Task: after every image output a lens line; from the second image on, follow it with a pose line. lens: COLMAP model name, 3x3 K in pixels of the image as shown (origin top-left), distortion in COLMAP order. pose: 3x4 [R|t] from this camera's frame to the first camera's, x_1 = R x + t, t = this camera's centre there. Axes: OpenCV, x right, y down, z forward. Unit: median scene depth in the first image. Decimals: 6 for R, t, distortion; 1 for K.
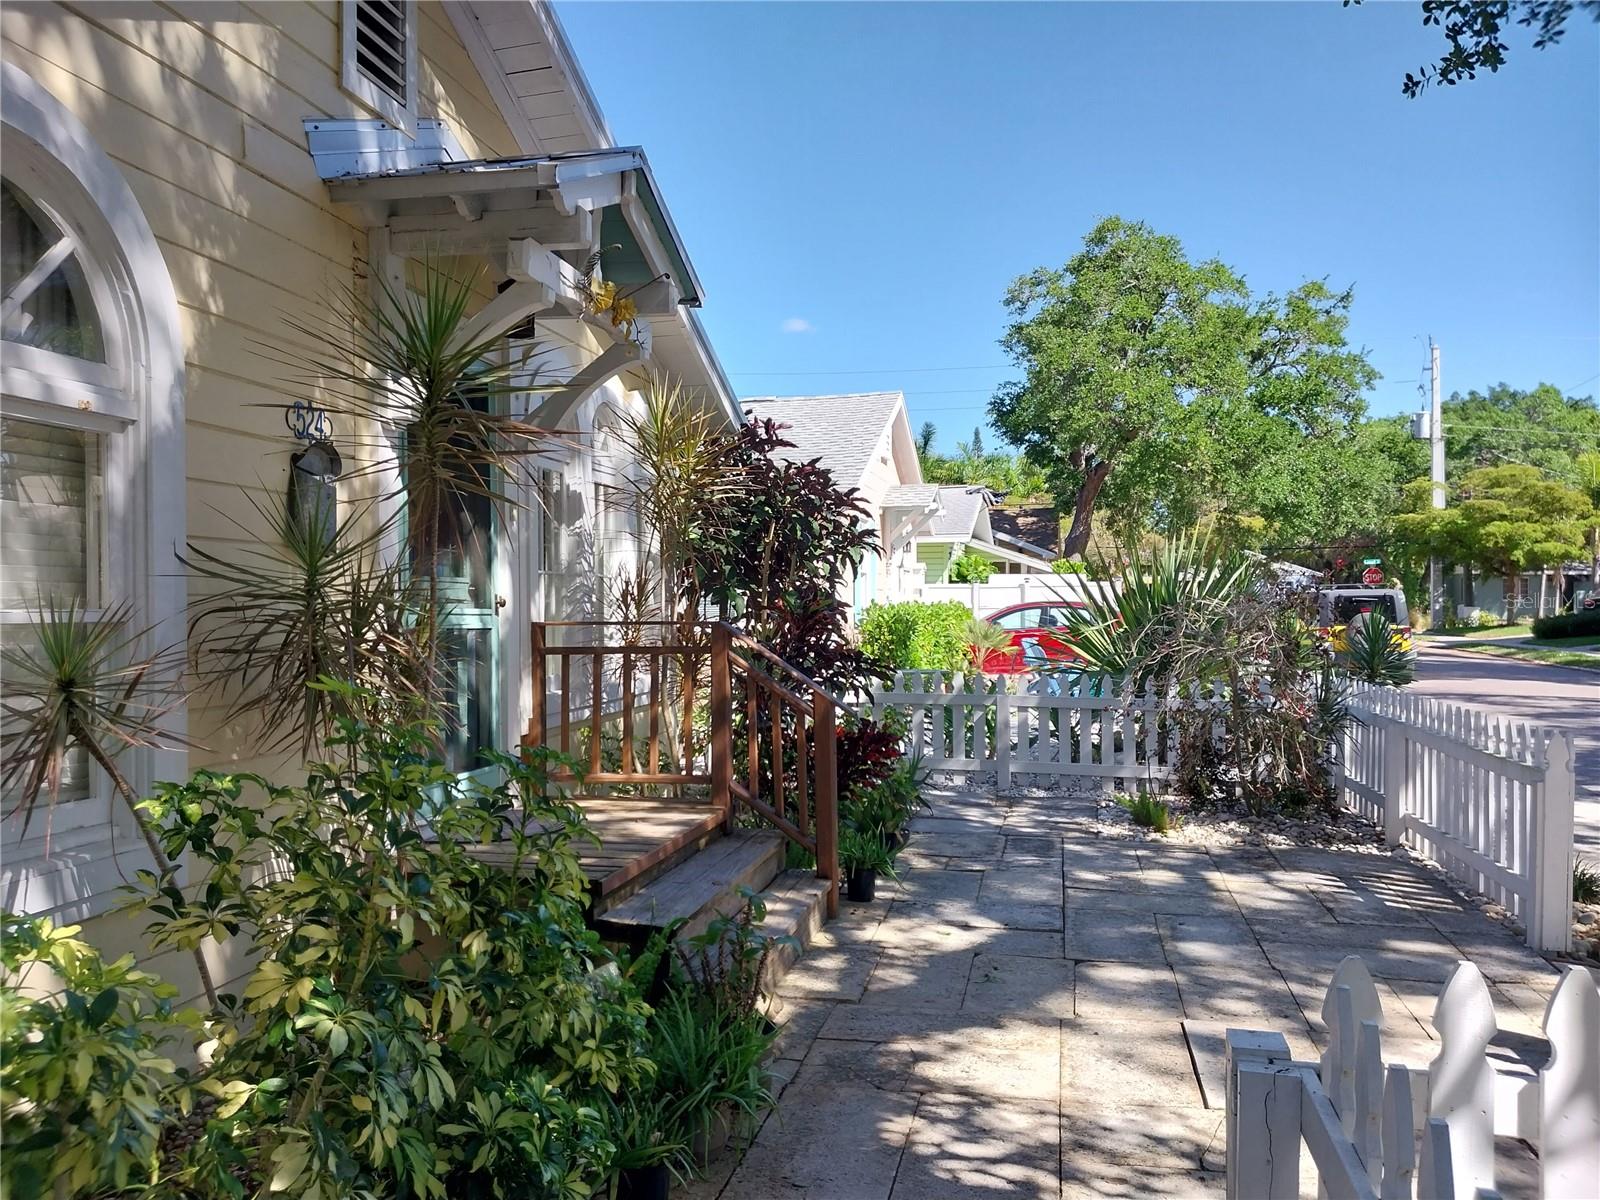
lens RADIAL K [[1246.7, 0, 724.8], [0, 1246.7, 604.3], [0, 0, 1]] dist [0.039644, -0.132852]
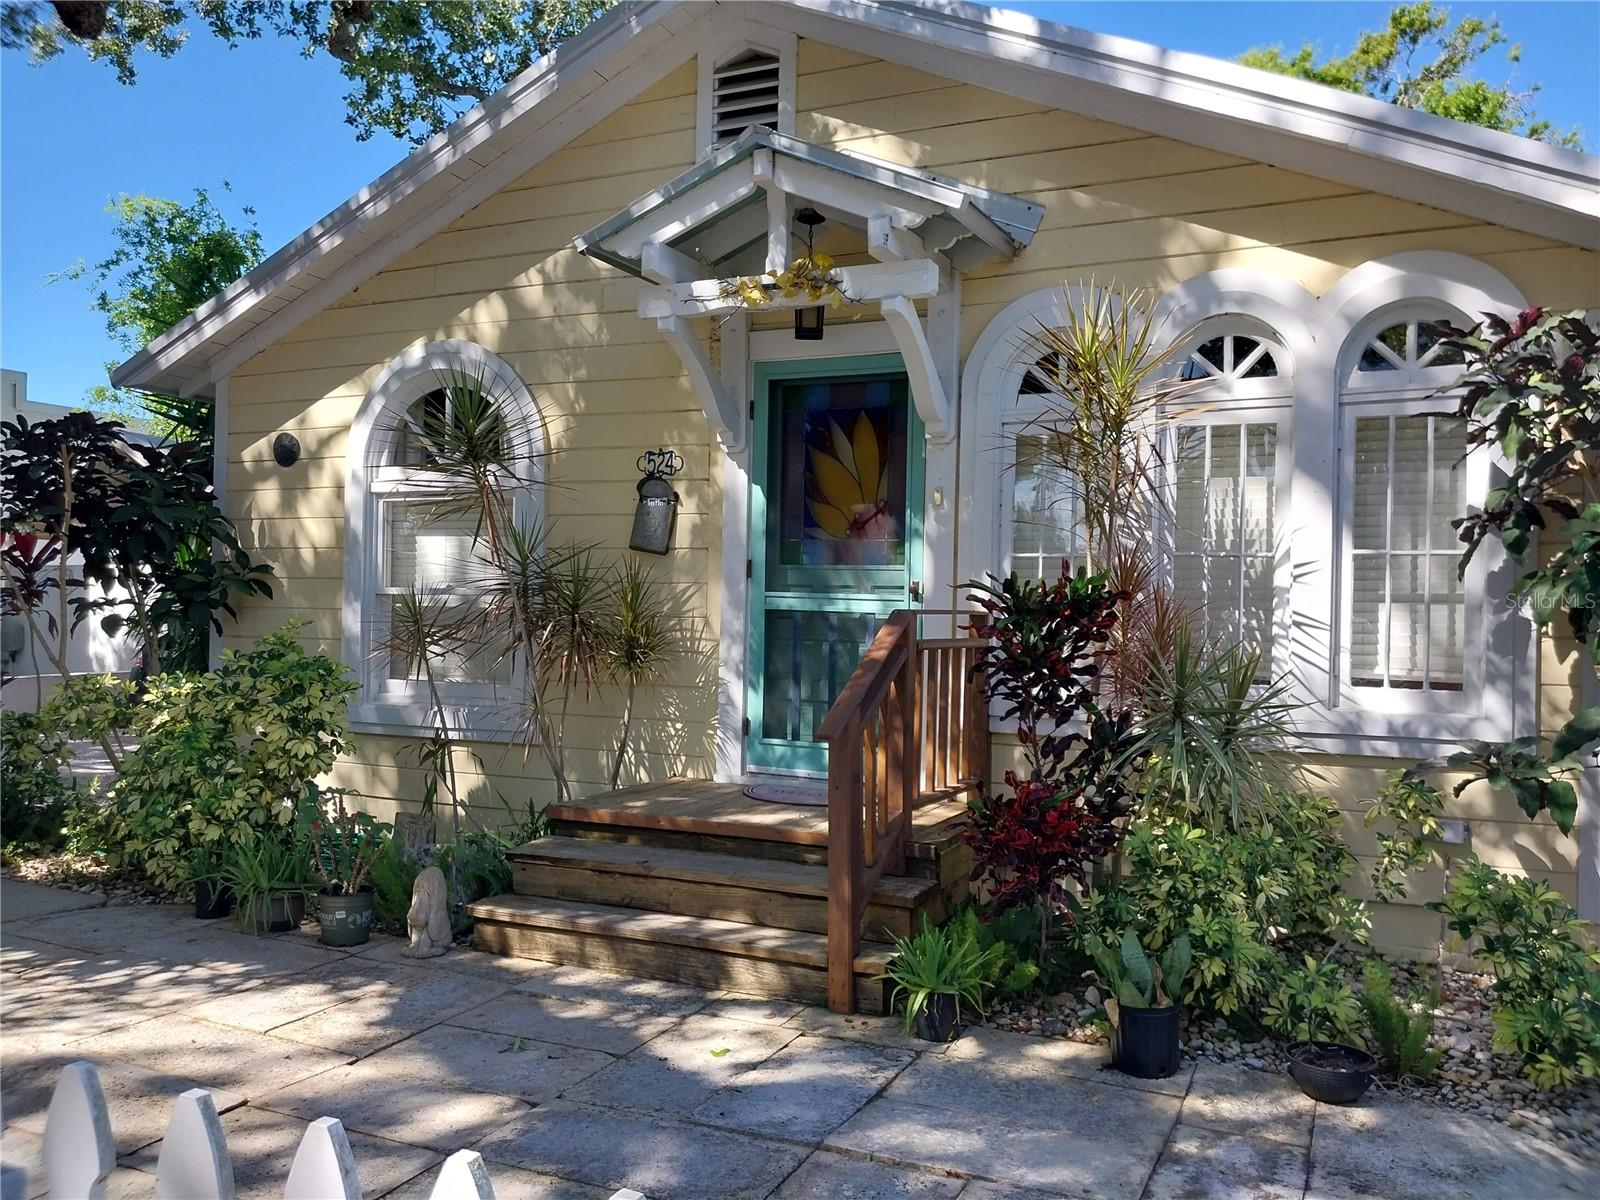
lens RADIAL K [[1238.2, 0, 800.0], [0, 1238.2, 600.0], [0, 0, 1]] dist [0.063964, -0.093427]
pose [[-0.165174, 0.014262, -0.986161, 1.161592], [-0.006800, 0.999855, 0.015599, -0.010079], [0.986241, 0.009282, -0.165053, 1.544111]]
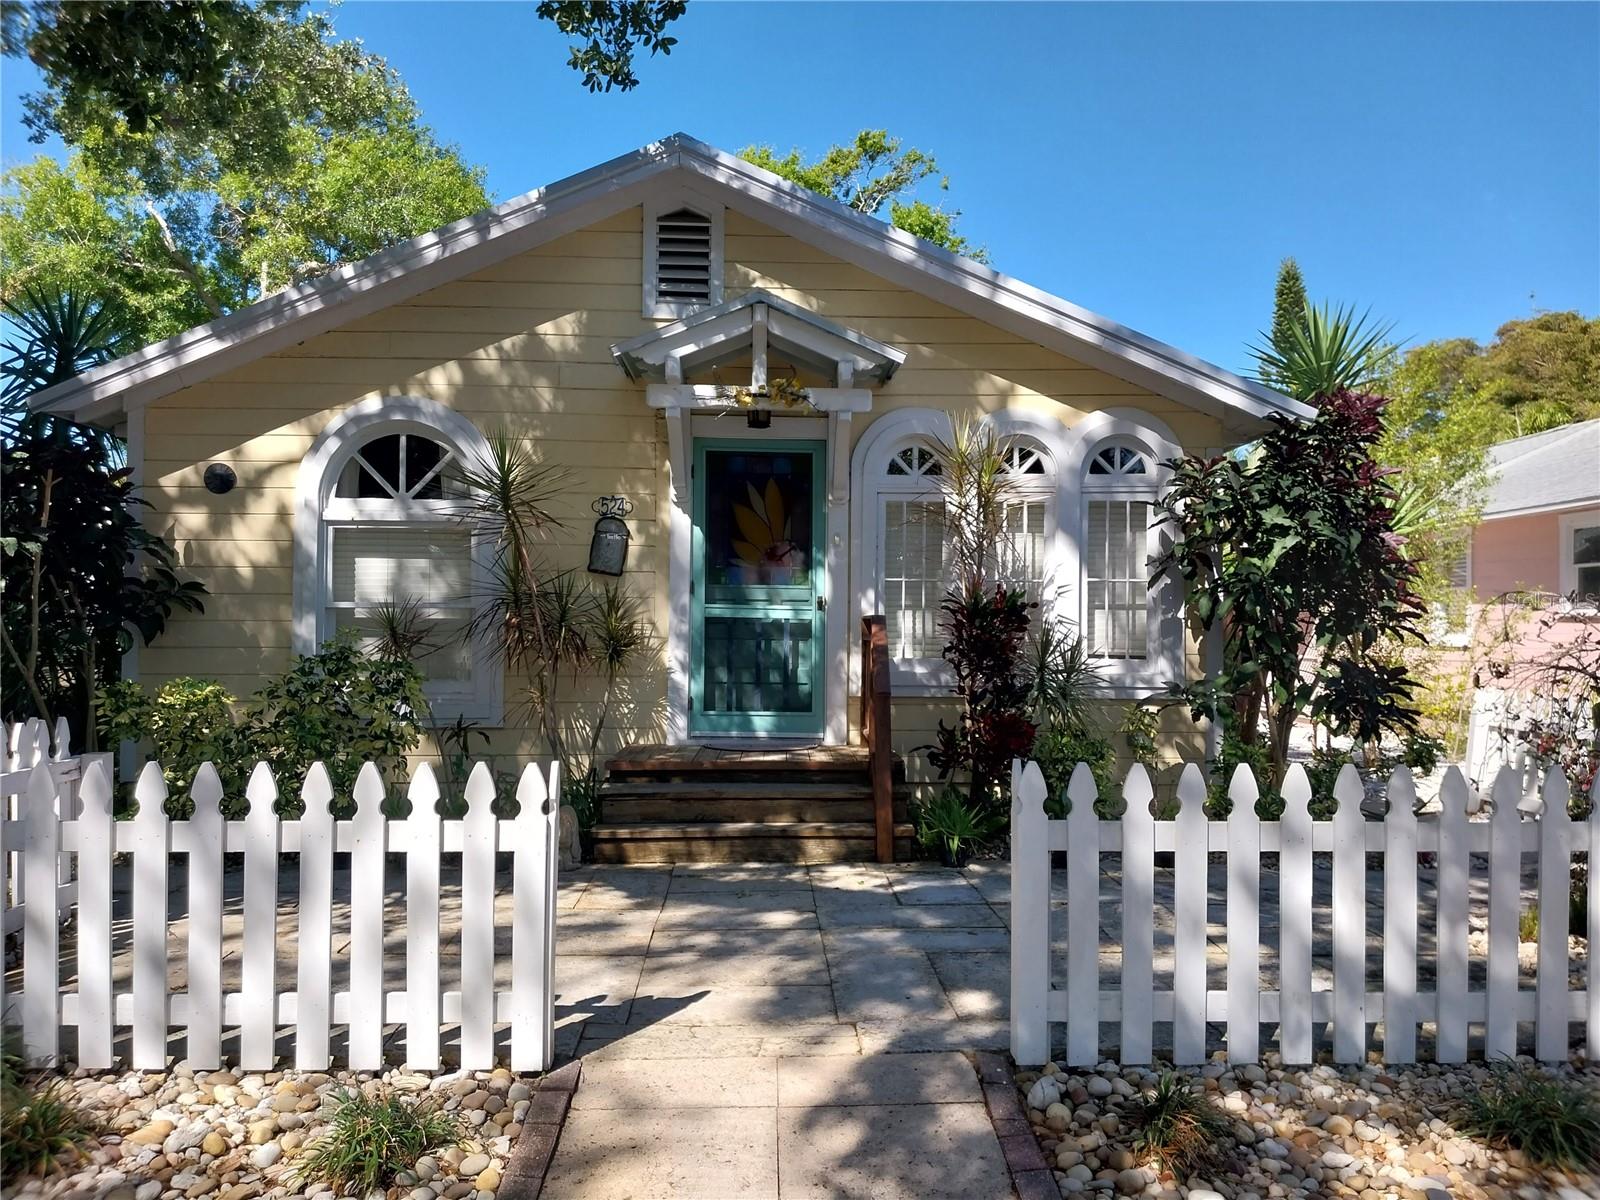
lens RADIAL K [[1238.2, 0, 800.0], [0, 1238.2, 600.0], [0, 0, 1]] dist [0.063964, -0.093427]
pose [[0.296983, 0.003588, -0.954876, 1.710968], [-0.006946, 0.999975, 0.001597, -0.007740], [0.954857, 0.006158, 0.297001, 0.791022]]
